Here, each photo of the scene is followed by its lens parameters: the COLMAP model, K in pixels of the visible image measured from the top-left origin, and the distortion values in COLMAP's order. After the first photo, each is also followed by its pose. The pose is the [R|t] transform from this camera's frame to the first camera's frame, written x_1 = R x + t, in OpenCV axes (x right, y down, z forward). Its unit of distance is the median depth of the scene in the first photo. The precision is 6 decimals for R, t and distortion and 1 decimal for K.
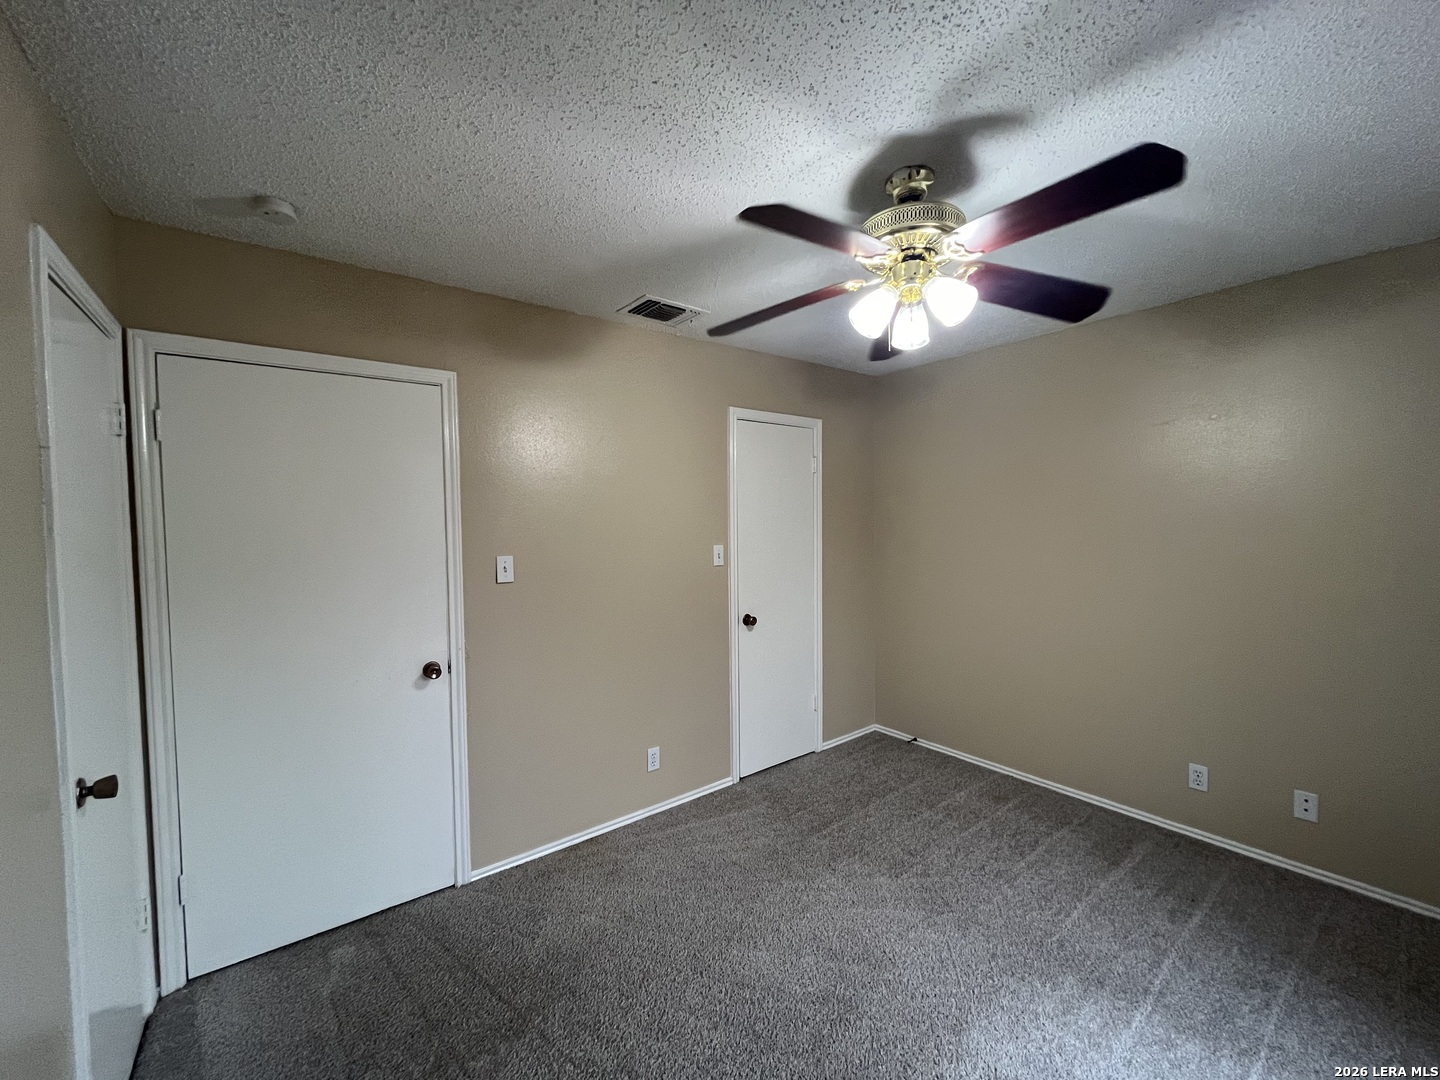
lens RADIAL K [[575.7, 0, 716.3], [0, 575.7, 543.1], [0, 0, 1]] dist [-0.002371, -0.000291]
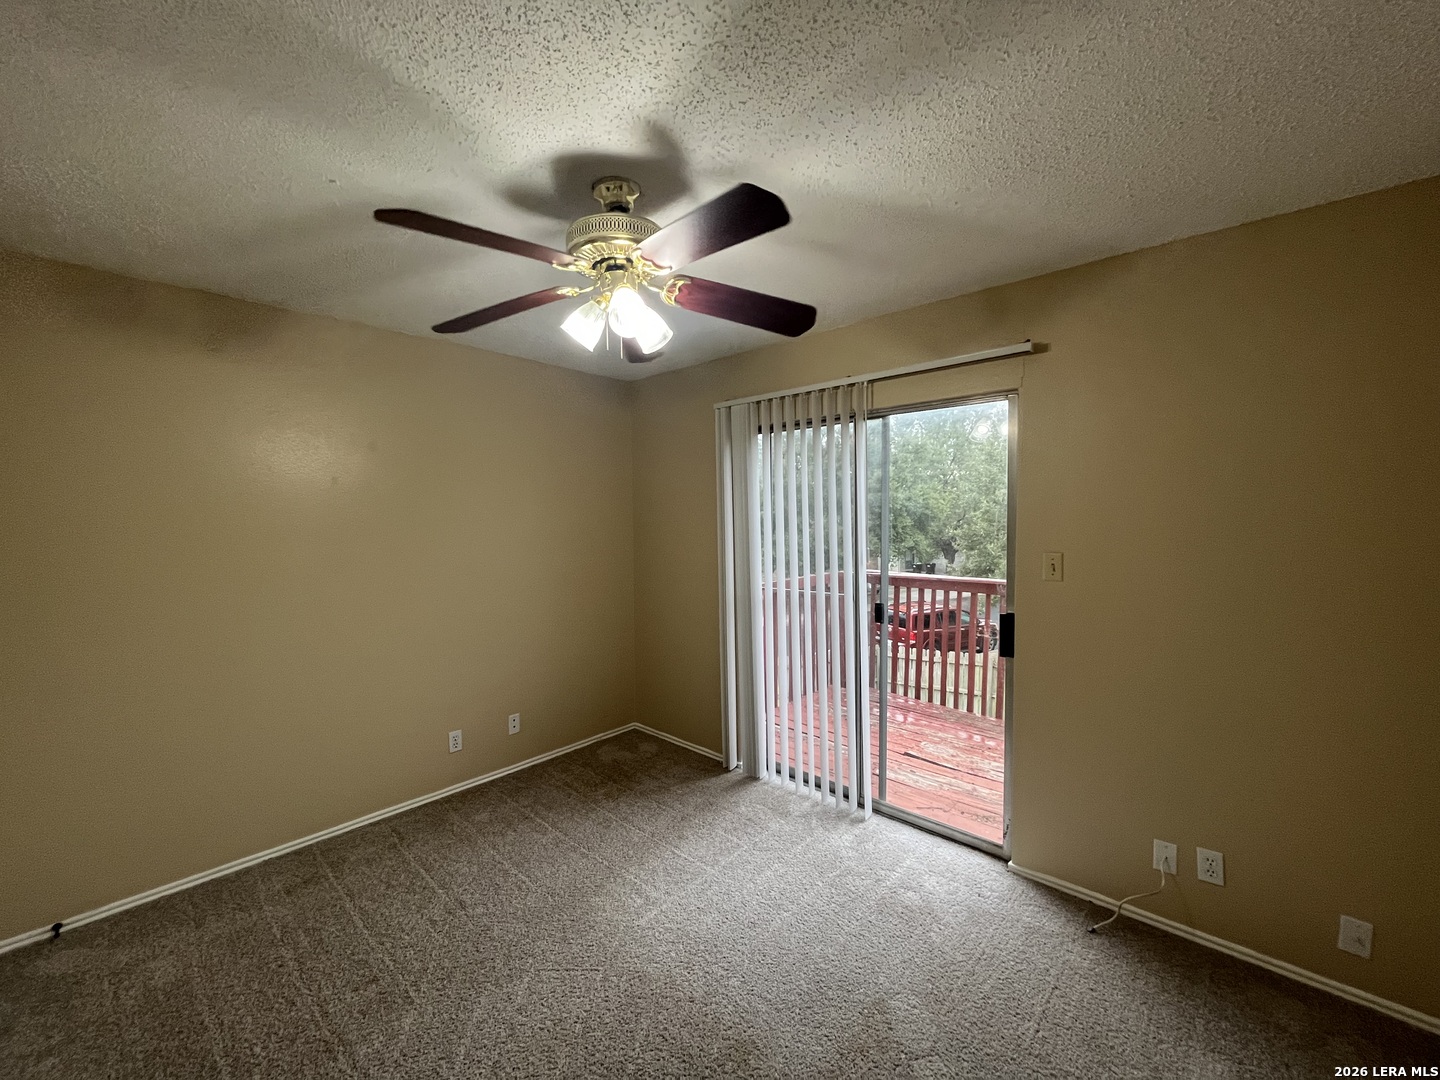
lens RADIAL K [[579.7, 0, 720.0], [0, 579.7, 540.0], [0, 0, 1]] dist [-0.001771, -0.000039]
pose [[-0.164301, -0.018958, 0.986228, -0.456653], [0.062976, 0.997574, 0.029668, -0.019286], [-0.984398, 0.066983, -0.162708, 0.619187]]
